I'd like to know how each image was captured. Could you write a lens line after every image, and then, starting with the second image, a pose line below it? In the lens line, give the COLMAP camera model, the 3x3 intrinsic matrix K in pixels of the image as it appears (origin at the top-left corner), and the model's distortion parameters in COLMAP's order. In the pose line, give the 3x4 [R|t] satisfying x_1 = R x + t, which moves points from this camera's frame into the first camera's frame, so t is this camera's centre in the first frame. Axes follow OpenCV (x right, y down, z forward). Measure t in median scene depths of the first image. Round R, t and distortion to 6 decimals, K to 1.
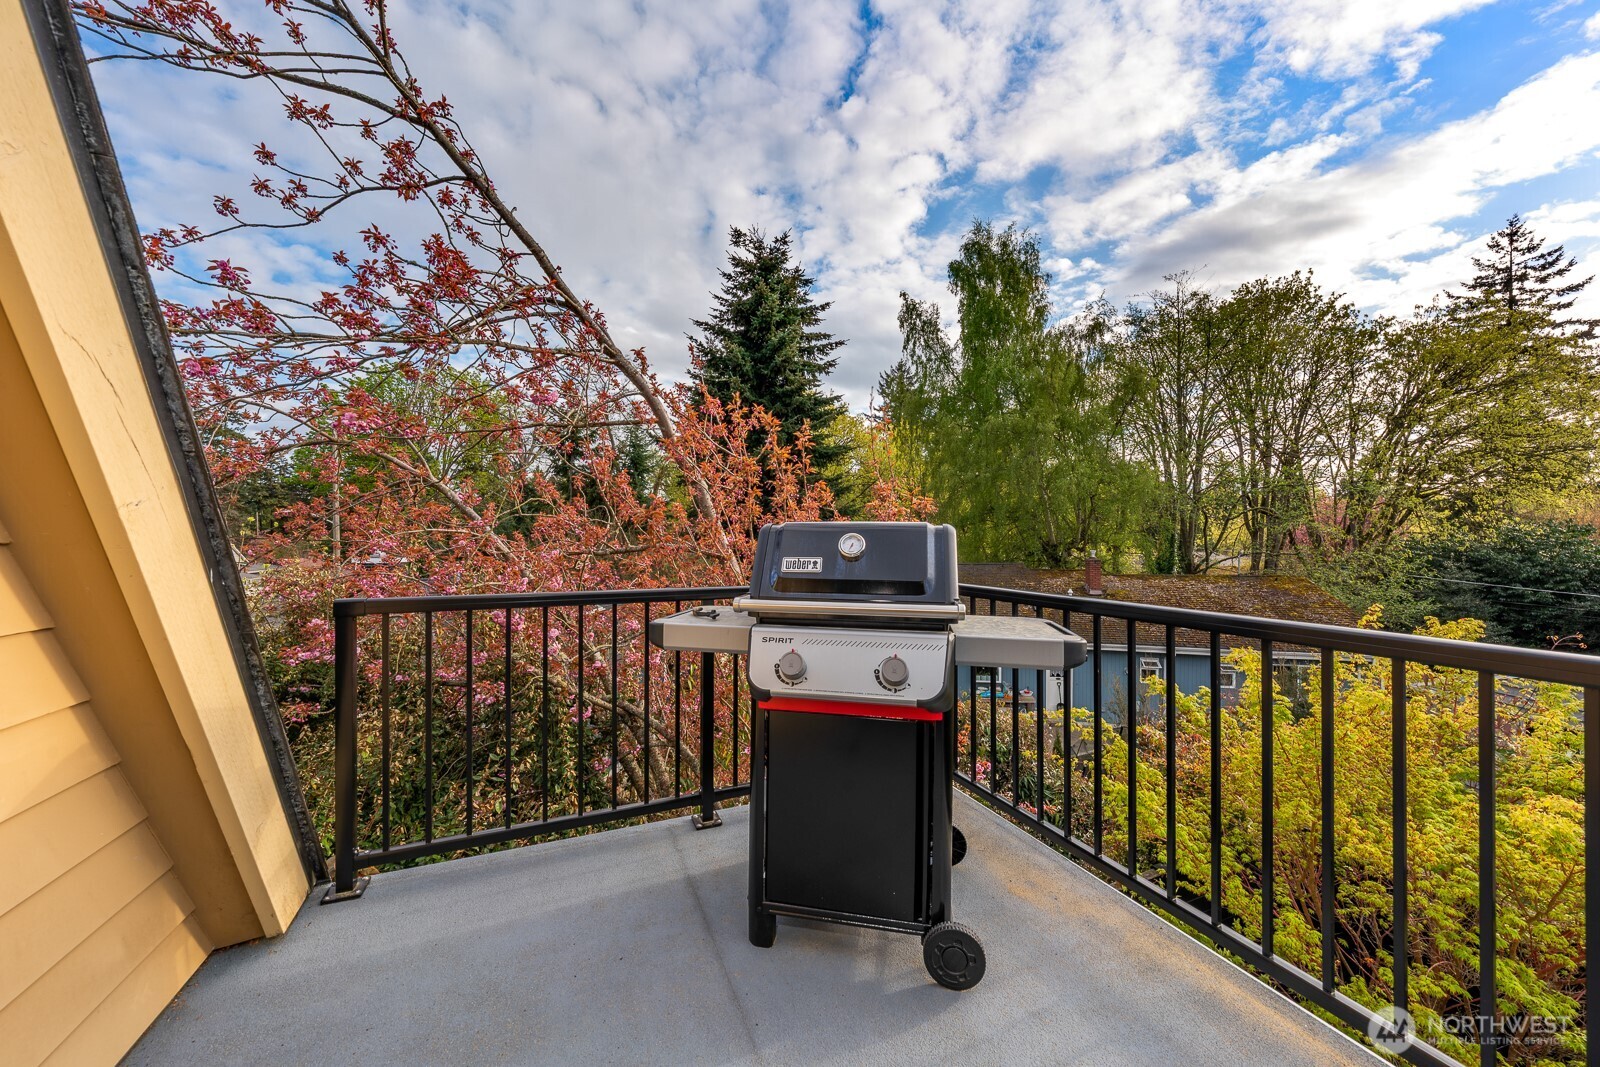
lens RADIAL K [[552.4, 0, 800.0], [0, 552.4, 533.5], [0, 0, 1]] dist [0.000294, -0.000018]
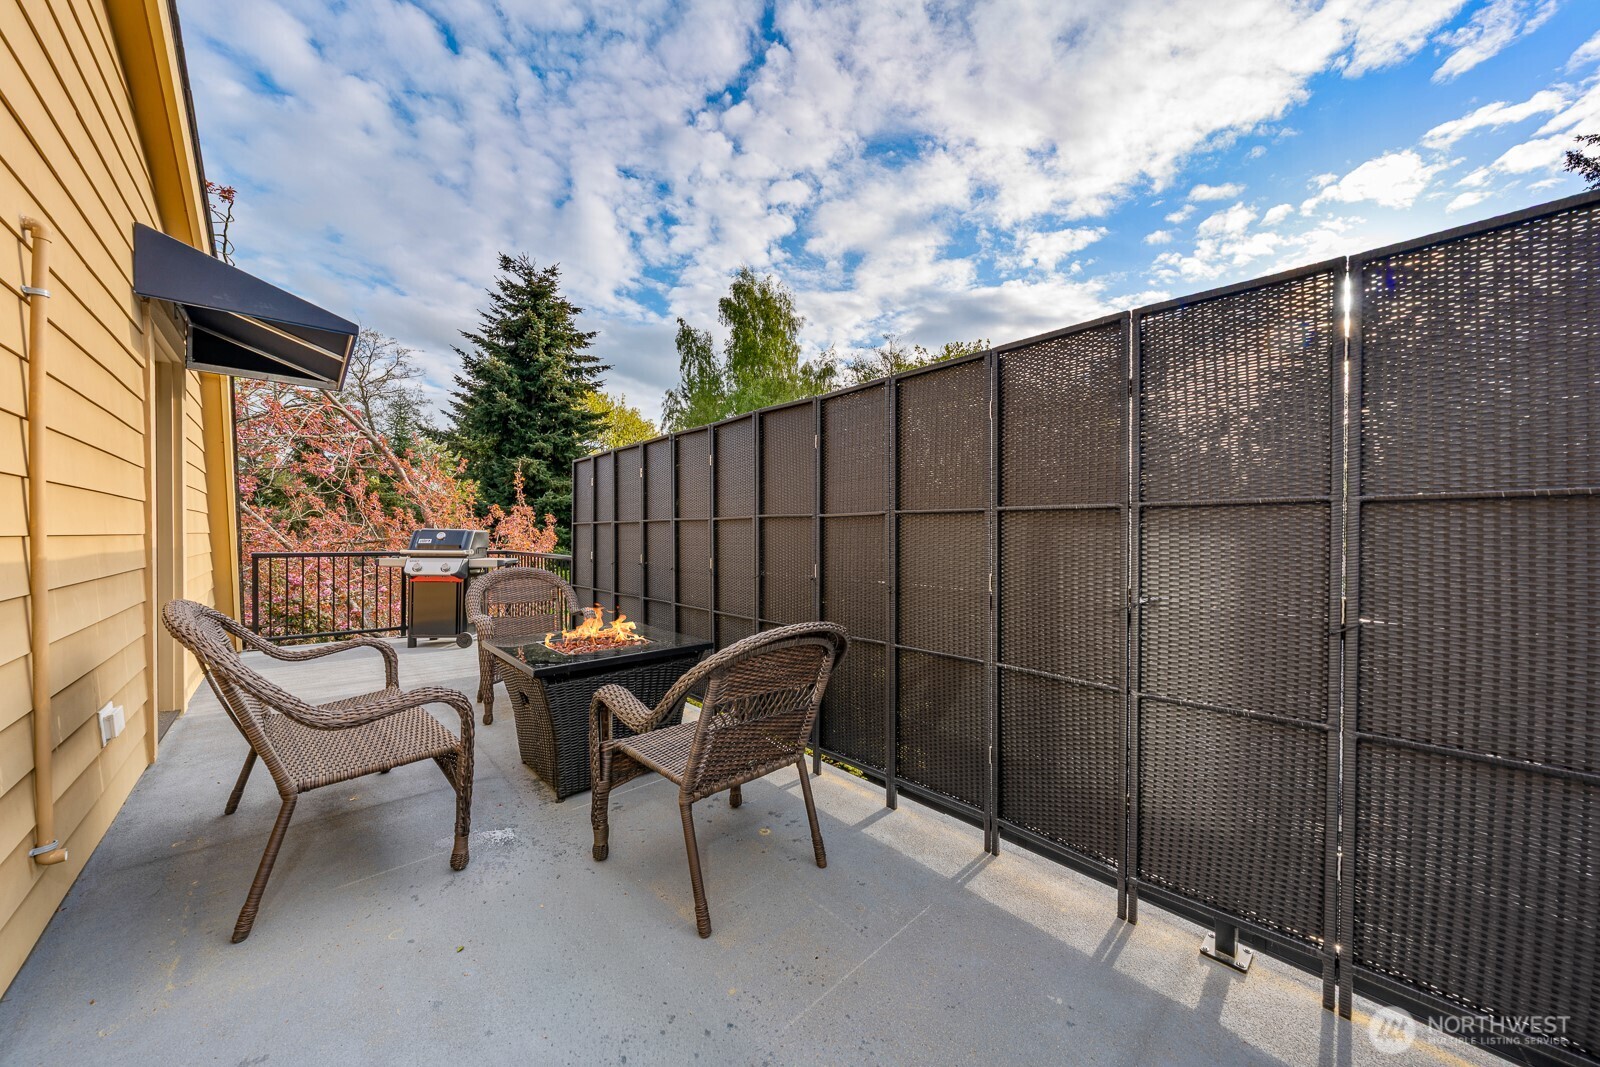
lens RADIAL K [[534.5, 0, 794.7], [0, 534.5, 539.1], [0, 0, 1]] dist [0.000342, 0.000037]
pose [[0.943522, 0.002646, 0.331300, 0.073762], [-0.008247, 0.999846, 0.015501, -0.001991], [-0.331208, -0.017358, 0.943398, -0.202348]]
